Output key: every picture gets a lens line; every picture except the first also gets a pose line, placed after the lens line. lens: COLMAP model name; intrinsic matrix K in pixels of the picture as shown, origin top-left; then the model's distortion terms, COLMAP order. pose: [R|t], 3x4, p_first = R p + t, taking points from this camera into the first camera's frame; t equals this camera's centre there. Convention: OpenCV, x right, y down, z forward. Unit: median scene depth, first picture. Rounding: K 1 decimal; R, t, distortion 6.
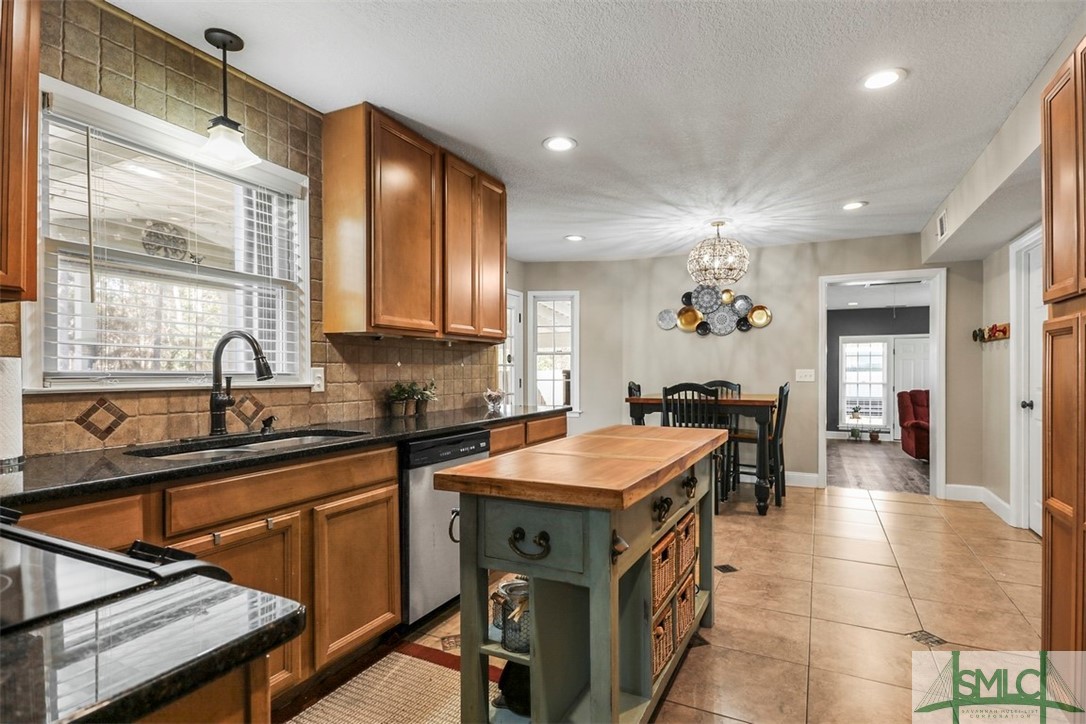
lens RADIAL K [[528.5, 0, 547.7], [0, 528.5, 364.1], [0, 0, 1]] dist [0.016717, -0.009829]
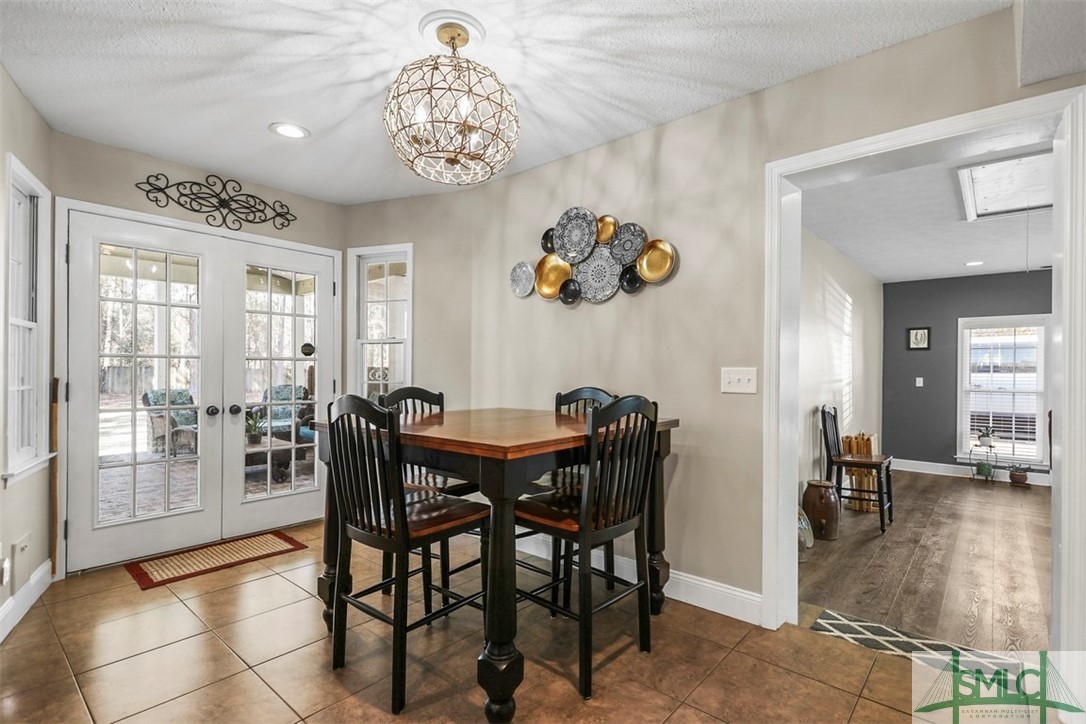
lens RADIAL K [[513.1, 0, 543.0], [0, 513.1, 362.0], [0, 0, 1]] dist [0.016055, -0.000072]
pose [[0.968509, 0.001707, -0.248974, 0.399541], [-0.002118, 0.999997, -0.001379, 0.006222], [0.248971, 0.001863, 0.968509, 0.477898]]
